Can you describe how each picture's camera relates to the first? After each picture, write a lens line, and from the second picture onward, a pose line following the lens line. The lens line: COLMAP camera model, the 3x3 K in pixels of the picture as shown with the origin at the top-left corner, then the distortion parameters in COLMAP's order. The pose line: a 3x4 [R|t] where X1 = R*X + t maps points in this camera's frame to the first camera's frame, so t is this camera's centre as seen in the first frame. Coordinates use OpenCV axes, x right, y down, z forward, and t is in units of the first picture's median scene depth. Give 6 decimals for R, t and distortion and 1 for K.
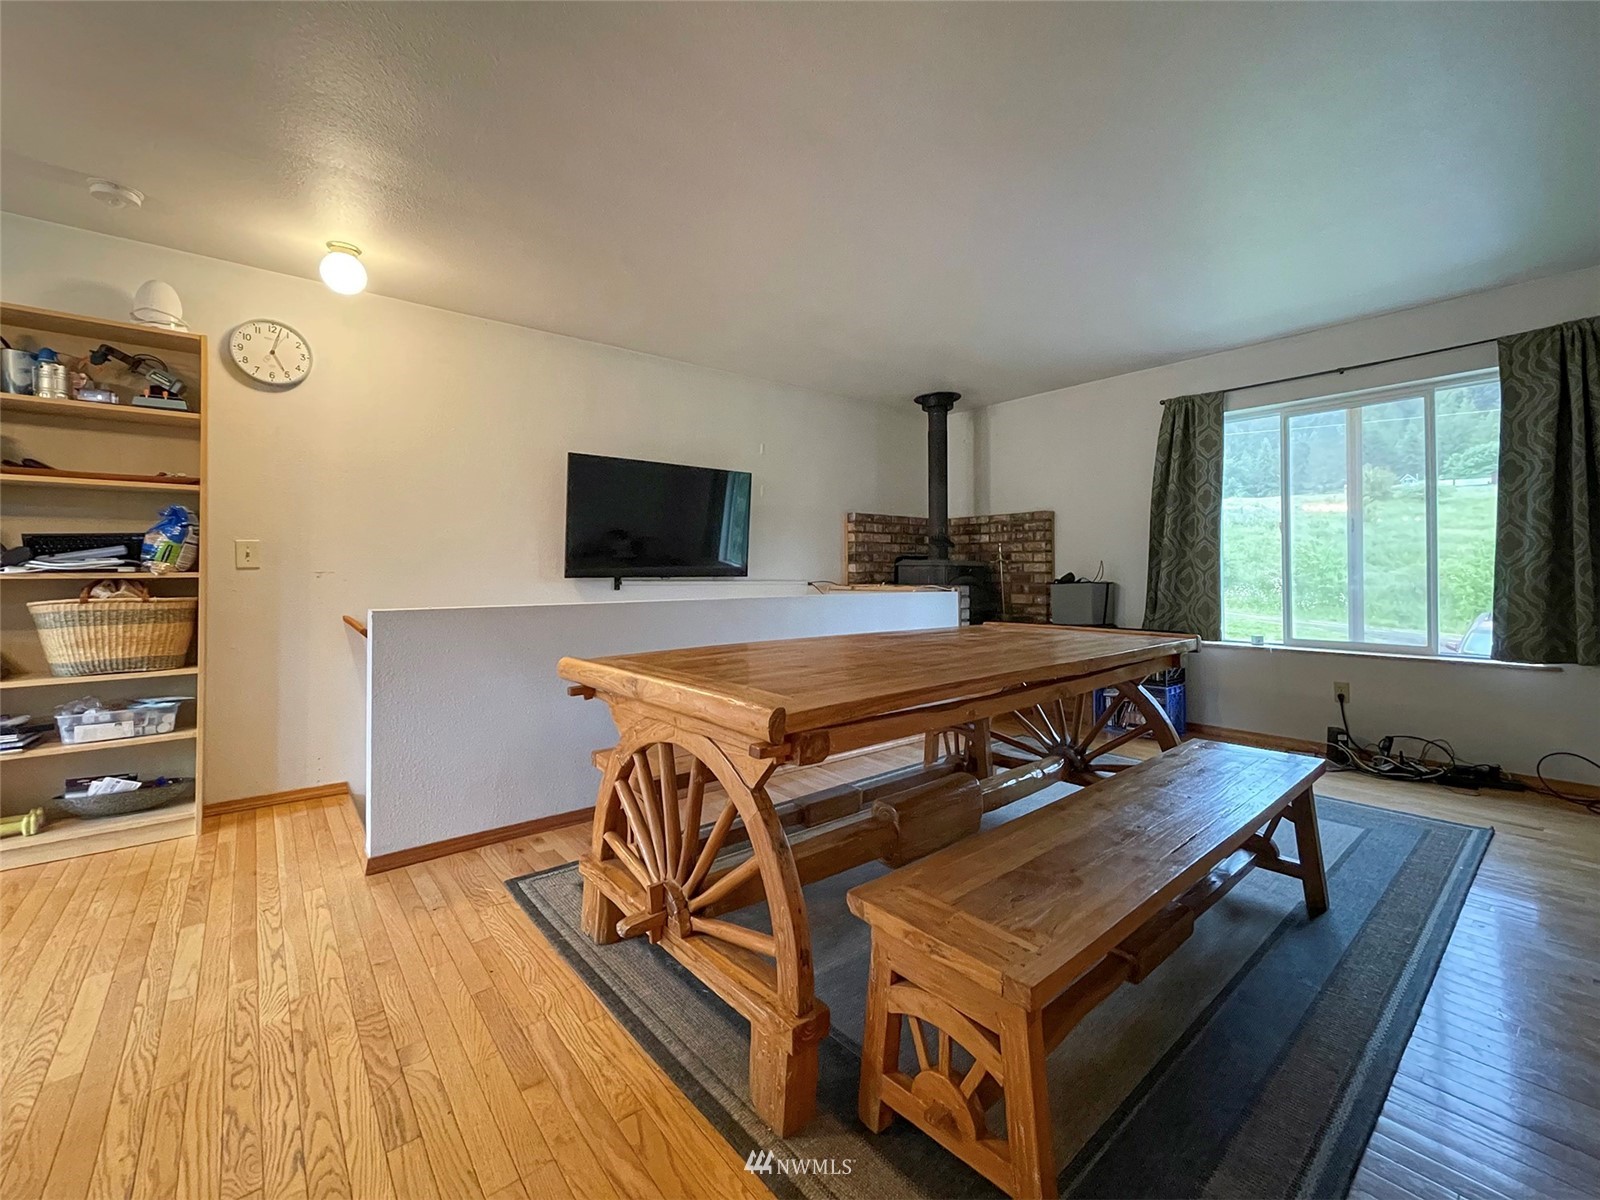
lens RADIAL K [[657.7, 0, 807.7], [0, 657.7, 592.0], [0, 0, 1]] dist [-0.023170, 0.010654]
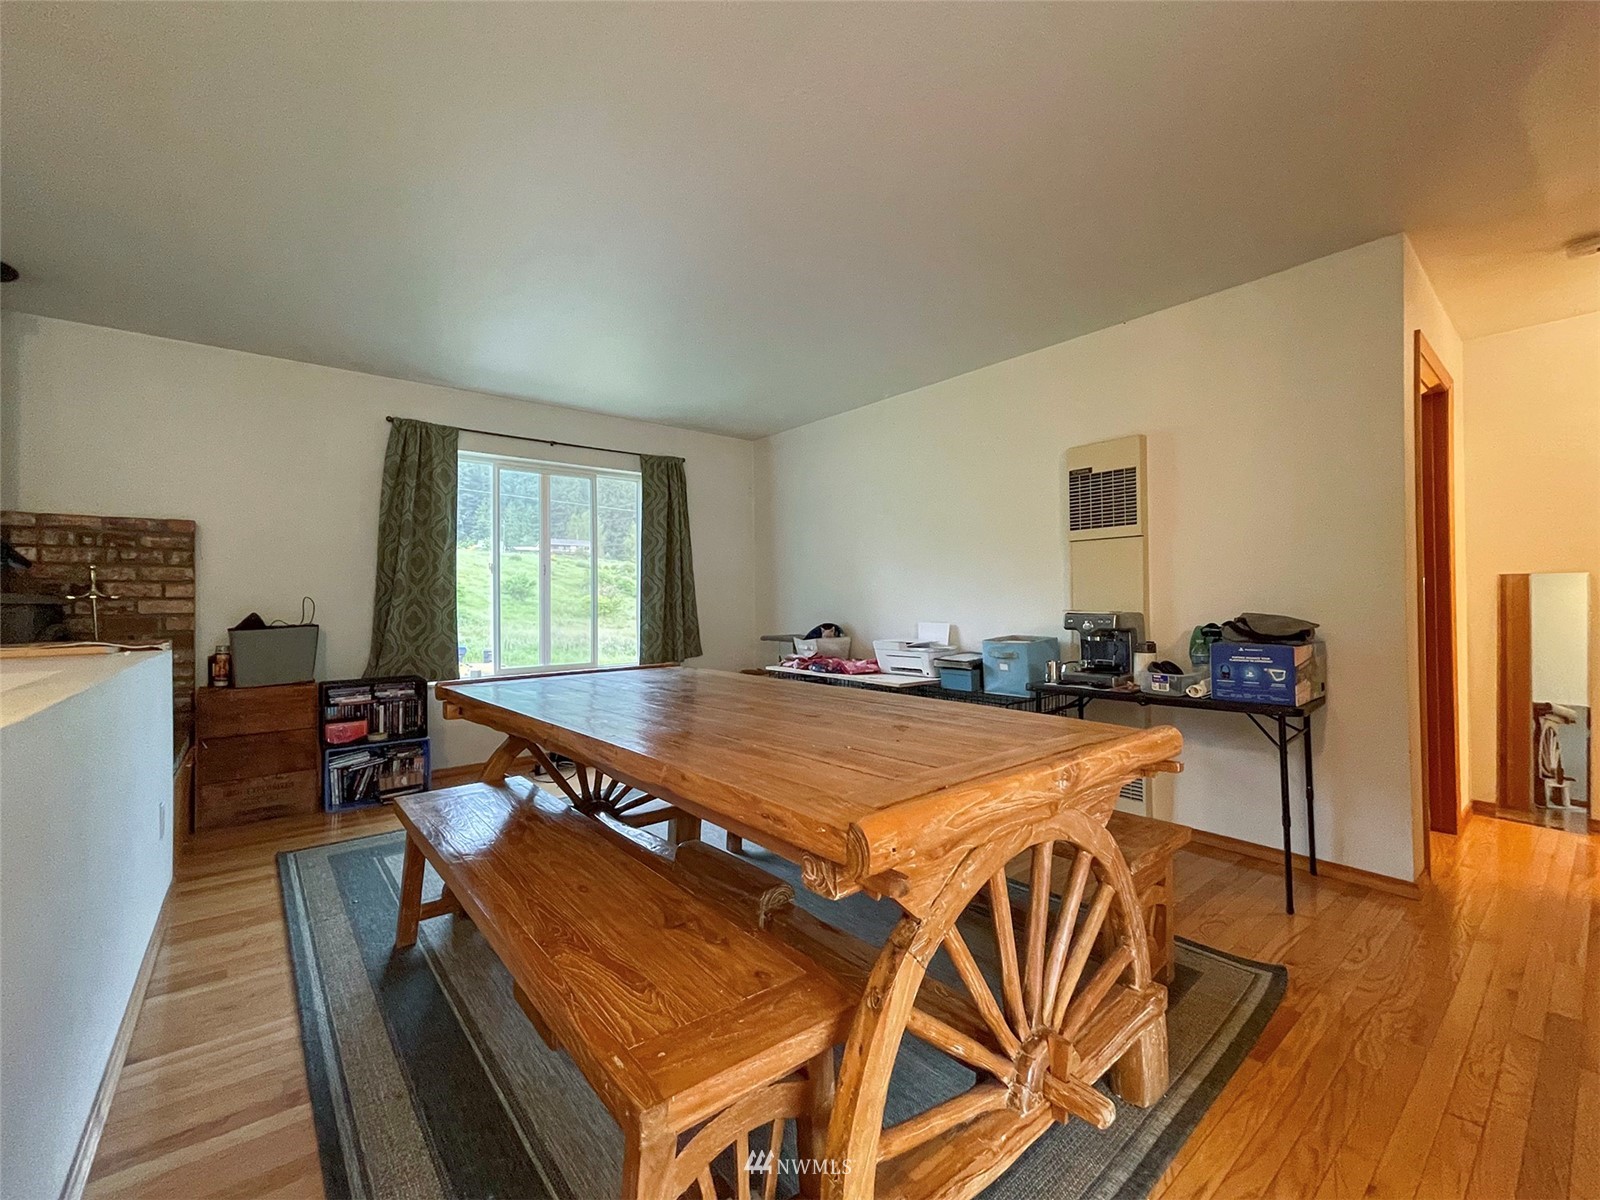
lens RADIAL K [[667.7, 0, 789.1], [0, 667.7, 606.7], [0, 0, 1]] dist [0.001290, 0.000248]
pose [[0.010568, -0.000287, 0.999944, -0.367971], [0.045144, 0.998980, -0.000191, -0.012604], [-0.998925, 0.045143, 0.010570, 0.482321]]
